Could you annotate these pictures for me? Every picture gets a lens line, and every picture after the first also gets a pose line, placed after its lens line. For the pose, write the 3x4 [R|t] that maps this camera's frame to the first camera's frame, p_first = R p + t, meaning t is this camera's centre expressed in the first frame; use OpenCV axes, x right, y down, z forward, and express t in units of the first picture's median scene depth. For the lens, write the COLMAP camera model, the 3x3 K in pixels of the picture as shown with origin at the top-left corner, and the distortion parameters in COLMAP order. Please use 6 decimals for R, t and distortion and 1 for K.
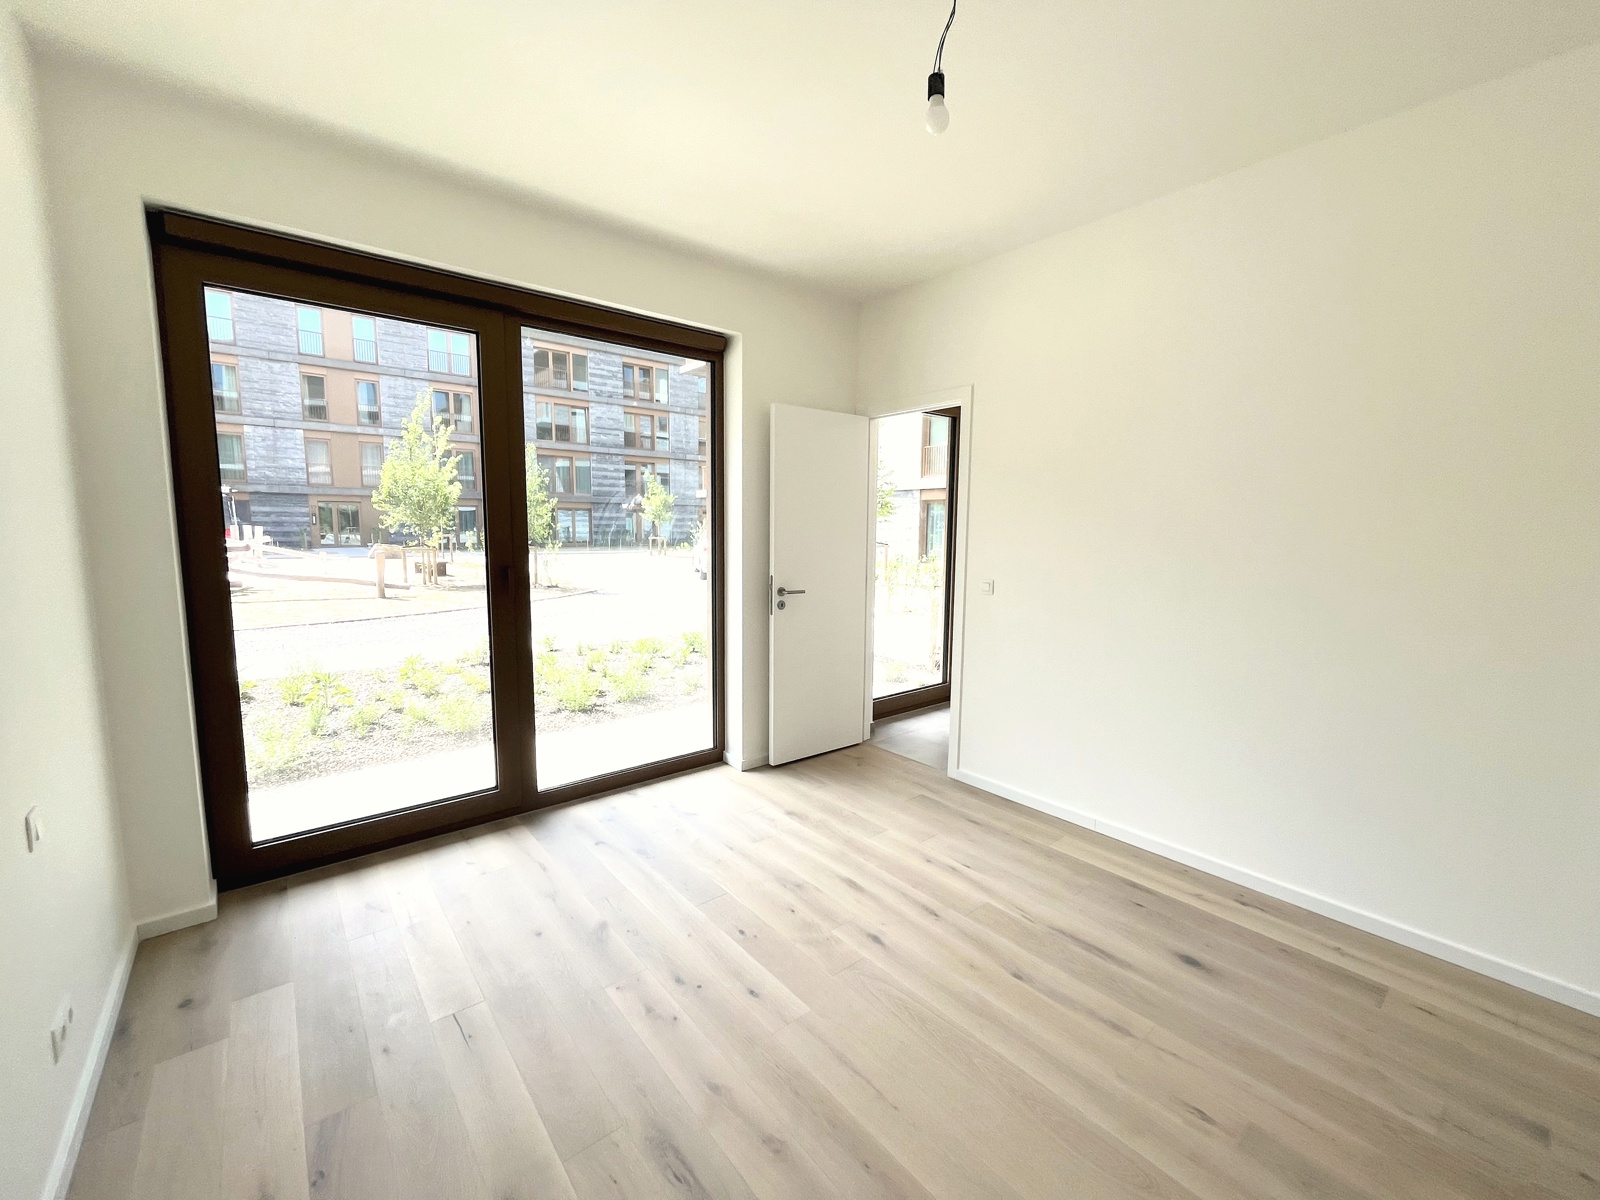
lens RADIAL K [[648.9, 0, 796.0], [0, 648.9, 598.1], [0, 0, 1]] dist [-0.002742, -0.000146]
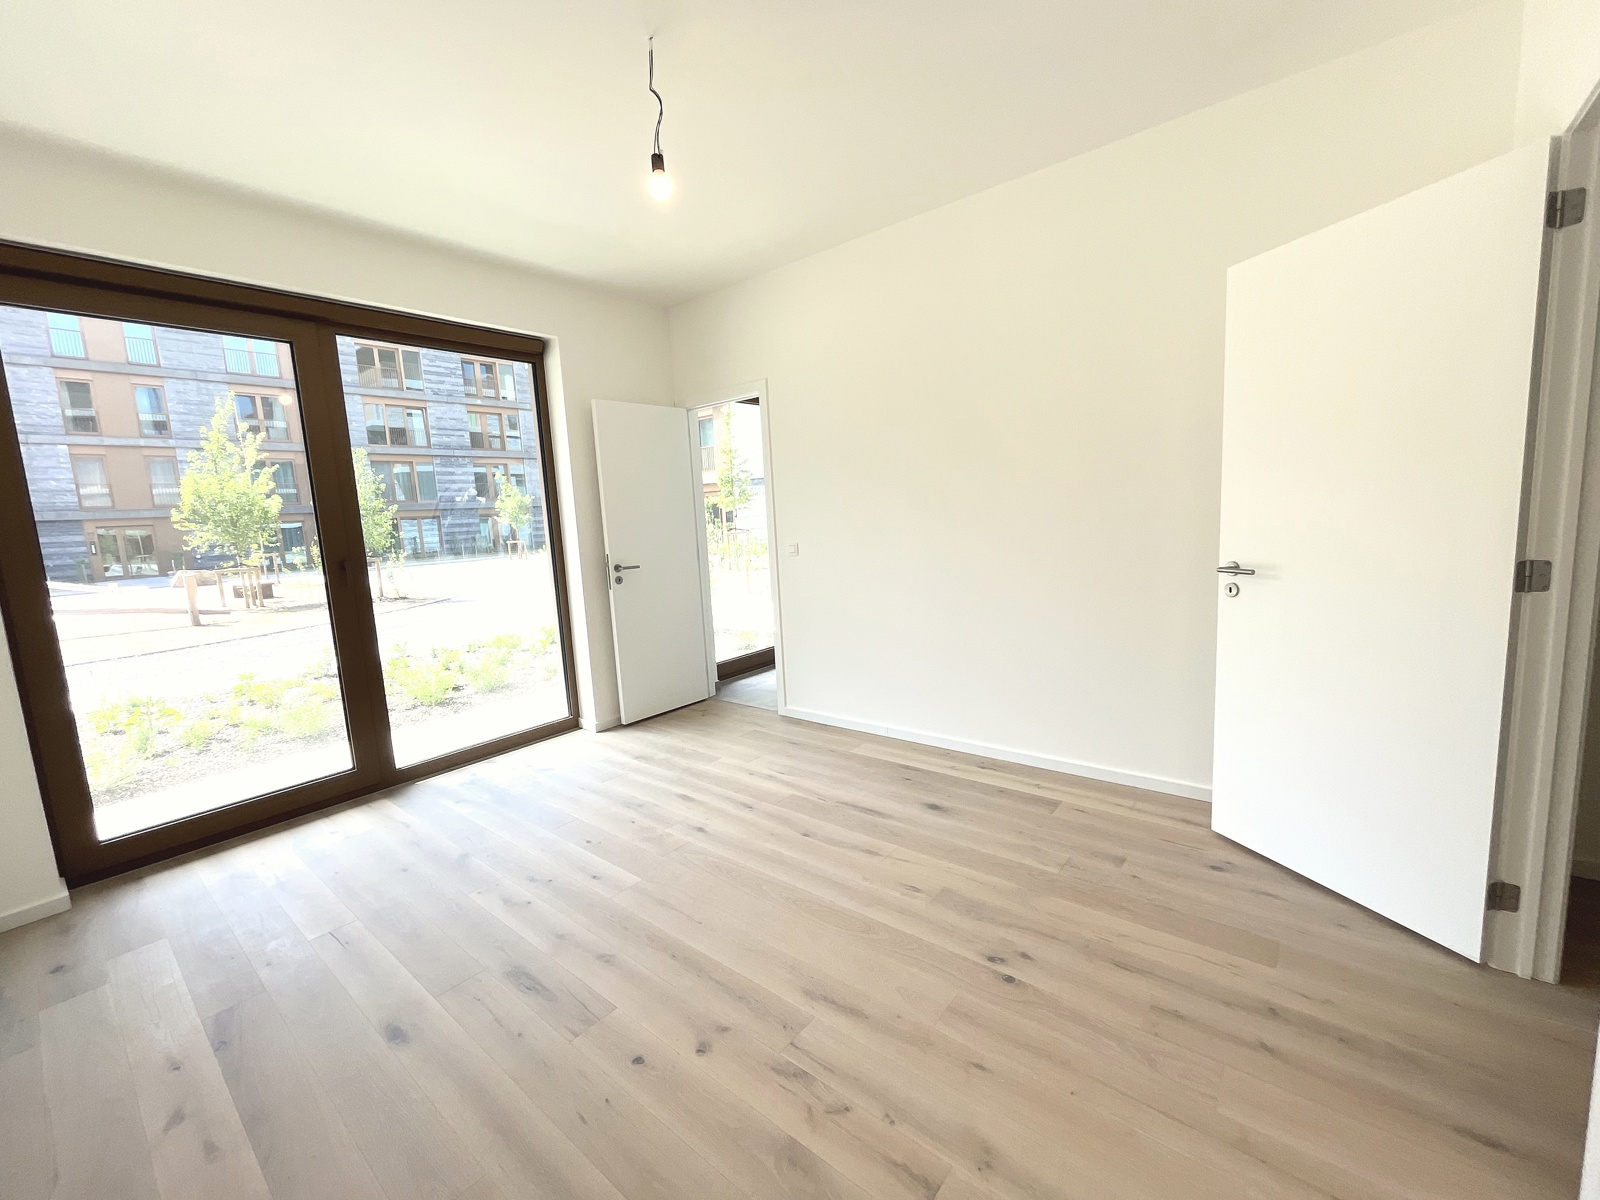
lens RADIAL K [[648.9, 0, 796.0], [0, 648.9, 598.1], [0, 0, 1]] dist [-0.002742, -0.000146]
pose [[0.979241, -0.086999, 0.183080, 0.048281], [0.084574, 0.996195, 0.021026, 0.030683], [-0.184213, -0.005106, 0.982873, -0.108156]]
